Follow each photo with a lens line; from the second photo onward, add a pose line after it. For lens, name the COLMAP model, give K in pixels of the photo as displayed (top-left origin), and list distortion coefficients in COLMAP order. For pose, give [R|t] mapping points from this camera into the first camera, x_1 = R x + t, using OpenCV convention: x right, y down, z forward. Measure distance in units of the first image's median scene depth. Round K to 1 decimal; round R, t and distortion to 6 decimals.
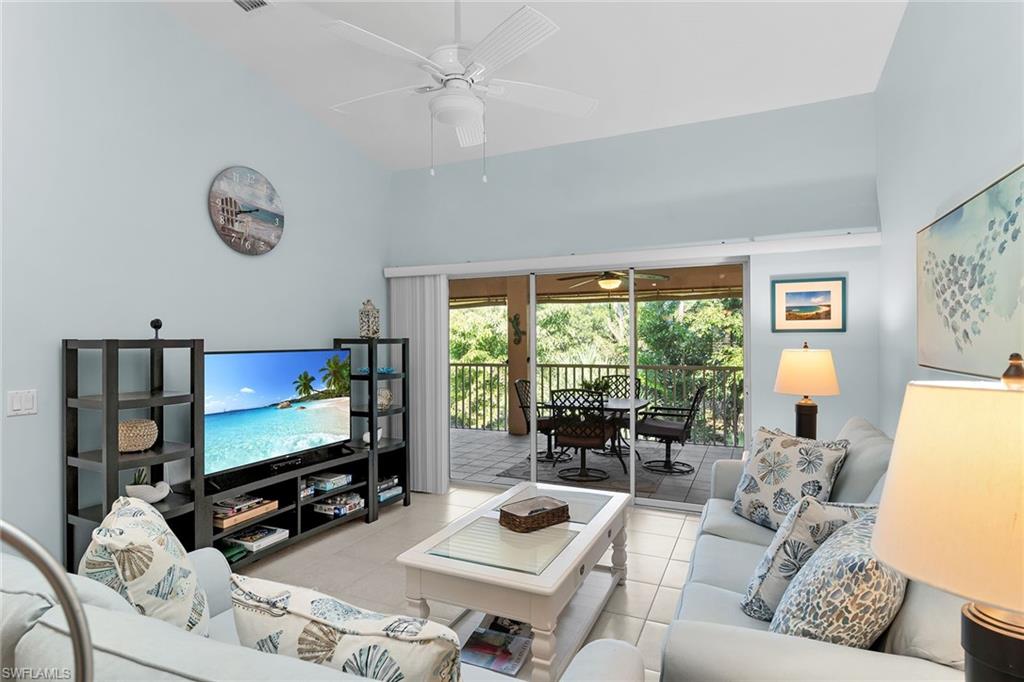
lens RADIAL K [[545.2, 0, 512.0], [0, 545.2, 341.0], [0, 0, 1]] dist [0.001823, -0.000131]
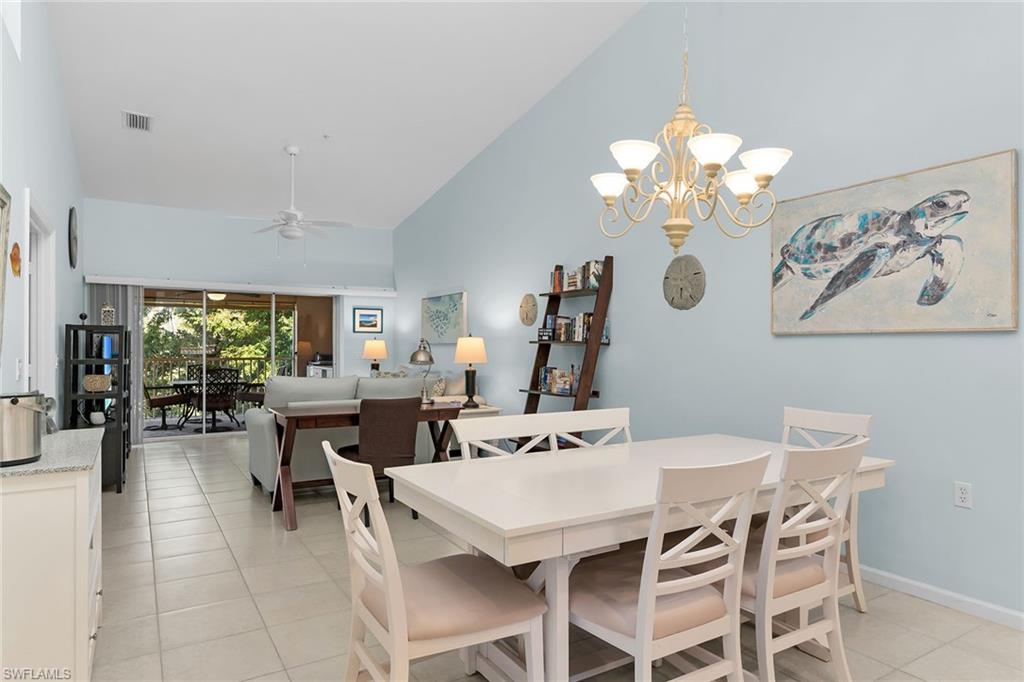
lens RADIAL K [[608.9, 0, 512.0], [0, 608.9, 341.0], [0, 0, 1]] dist [0.001338, 0.000184]
pose [[0.562178, 0.014489, 0.826889, -1.096391], [-0.002741, 0.999874, -0.015657, 0.050644], [-0.827012, 0.006536, 0.562147, -0.806866]]
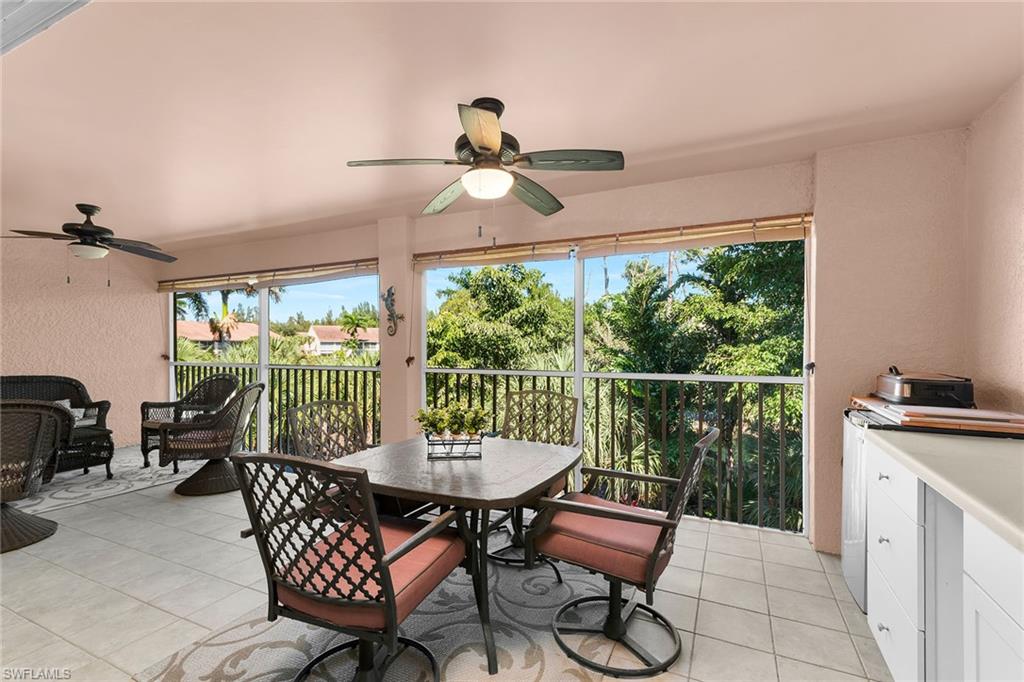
lens RADIAL K [[453.3, 0, 514.4], [0, 453.3, 353.6], [0, 0, 1]] dist [0.030109, 0.000026]
pose [[0.999453, 0.007348, -0.032233, 0.346214], [-0.006869, 0.999865, 0.014943, 0.037832], [0.032338, -0.014714, 0.999369, 1.020312]]
